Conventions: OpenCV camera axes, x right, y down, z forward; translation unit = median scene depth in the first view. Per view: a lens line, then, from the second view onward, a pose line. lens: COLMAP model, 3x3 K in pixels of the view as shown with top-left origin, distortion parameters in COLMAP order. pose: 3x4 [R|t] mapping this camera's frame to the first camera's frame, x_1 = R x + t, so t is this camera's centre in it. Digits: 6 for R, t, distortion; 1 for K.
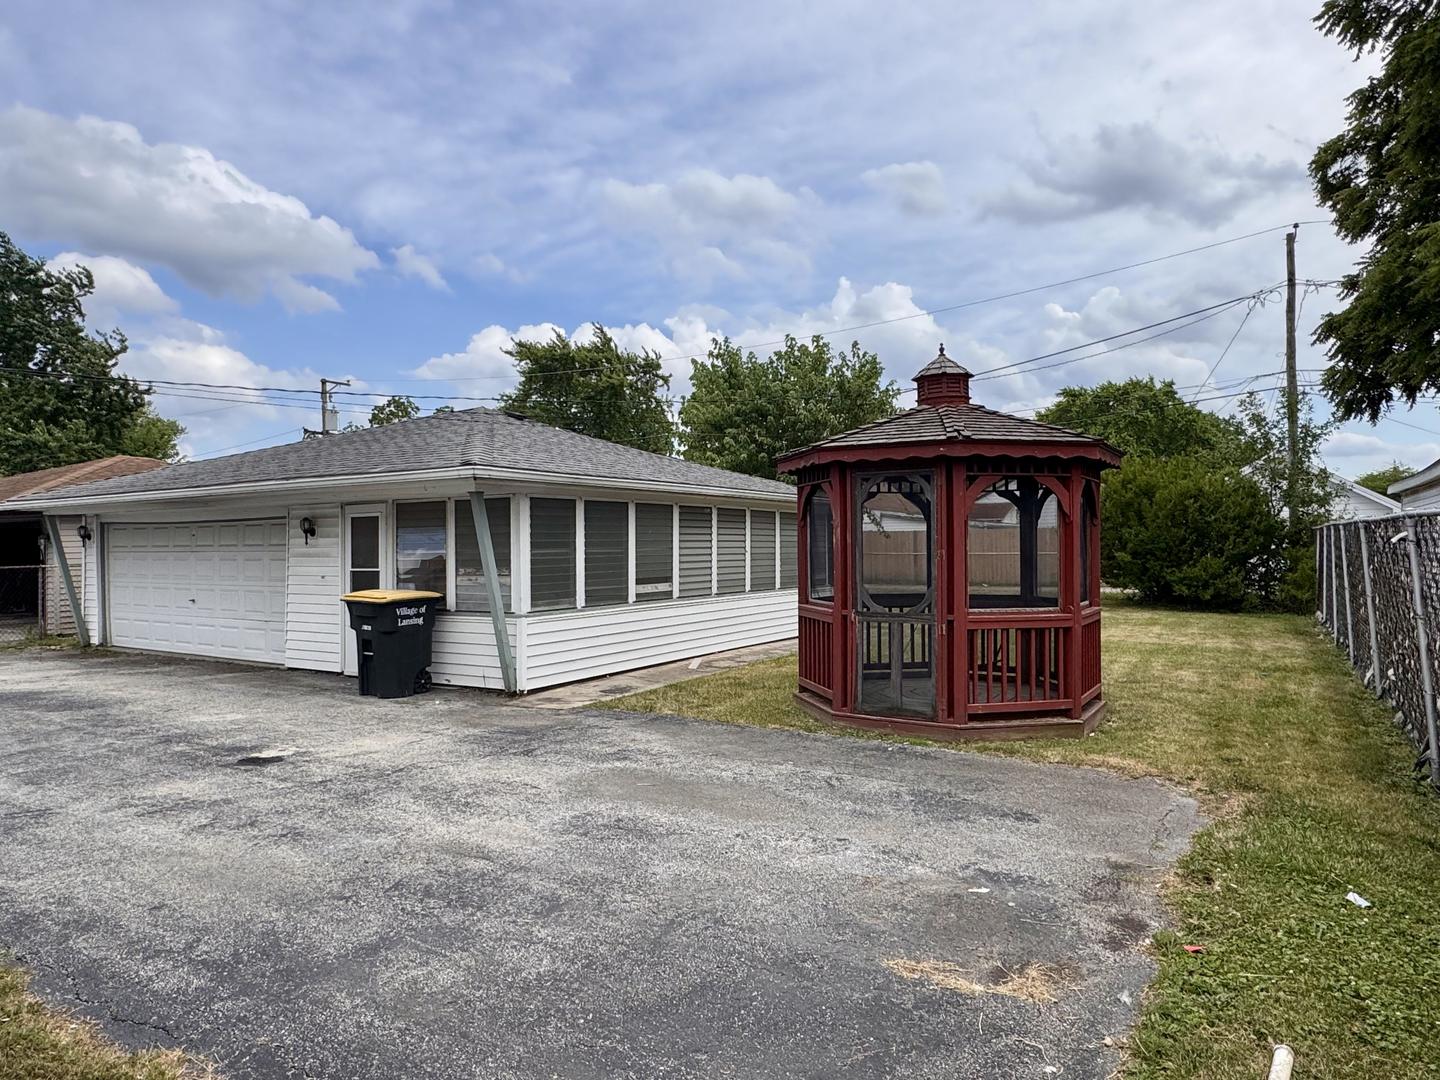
lens RADIAL K [[907.1, 0, 714.0], [0, 907.1, 541.5], [0, 0, 1]] dist [0.007469, 0.003174]
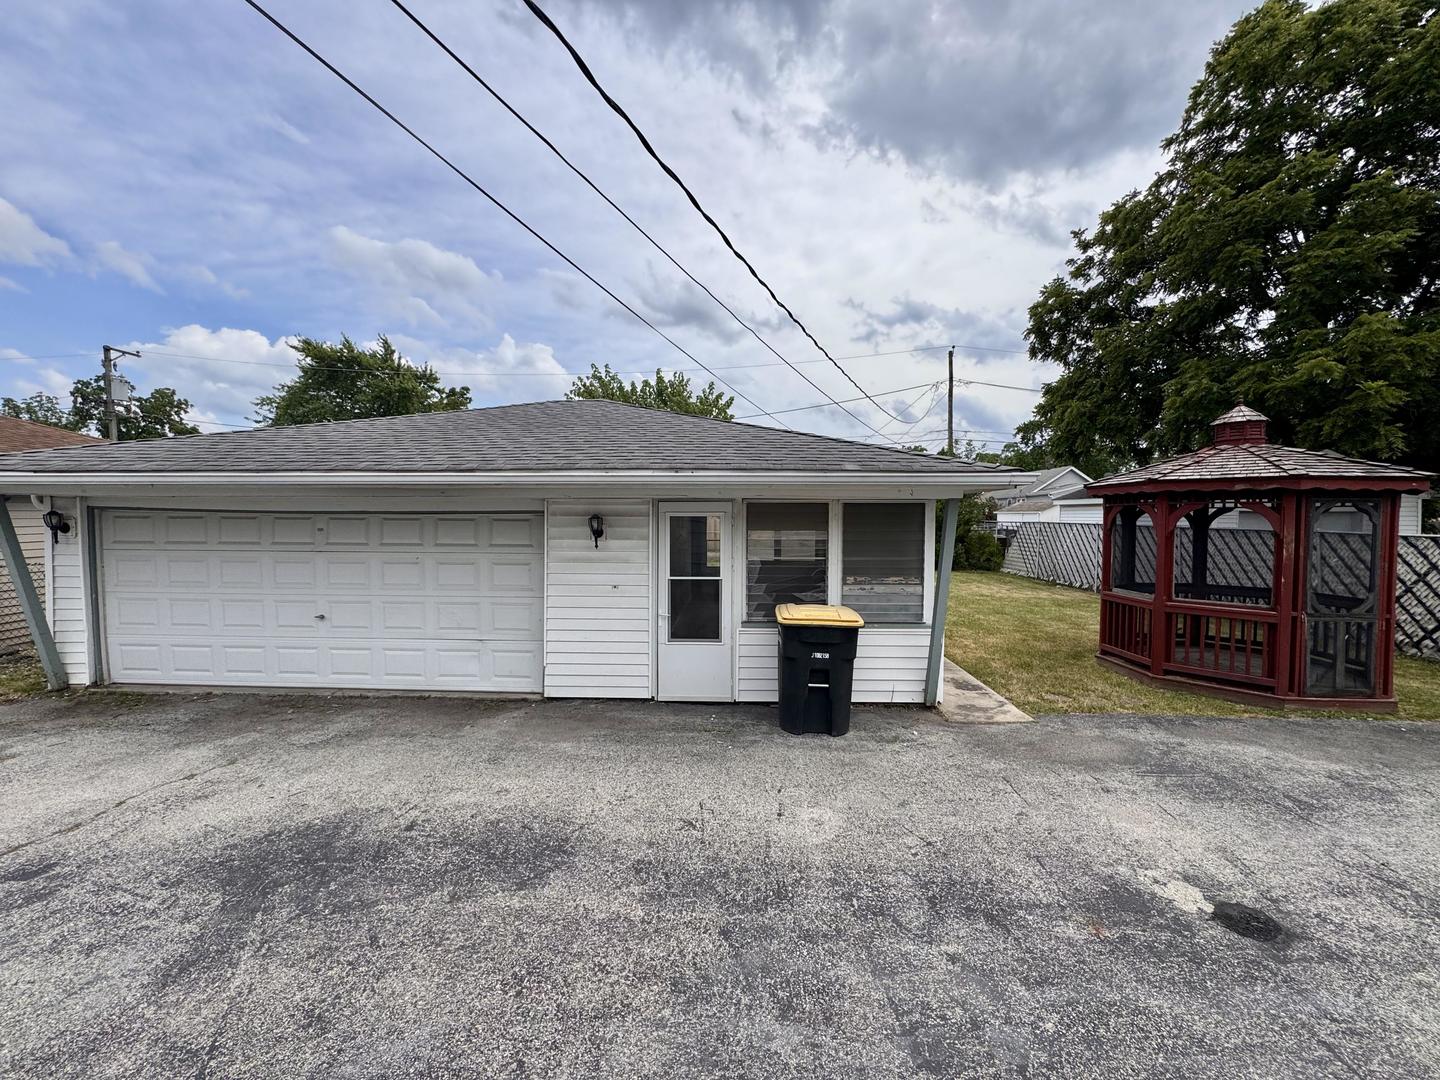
lens RADIAL K [[578.1, 0, 720.4], [0, 578.1, 540.3], [0, 0, 1]] dist [-0.003360, 0.000728]
pose [[0.865246, -0.005237, 0.501320, -0.174736], [-0.015782, 0.999165, 0.037677, -0.007069], [-0.501099, -0.040511, 0.864441, 0.141435]]
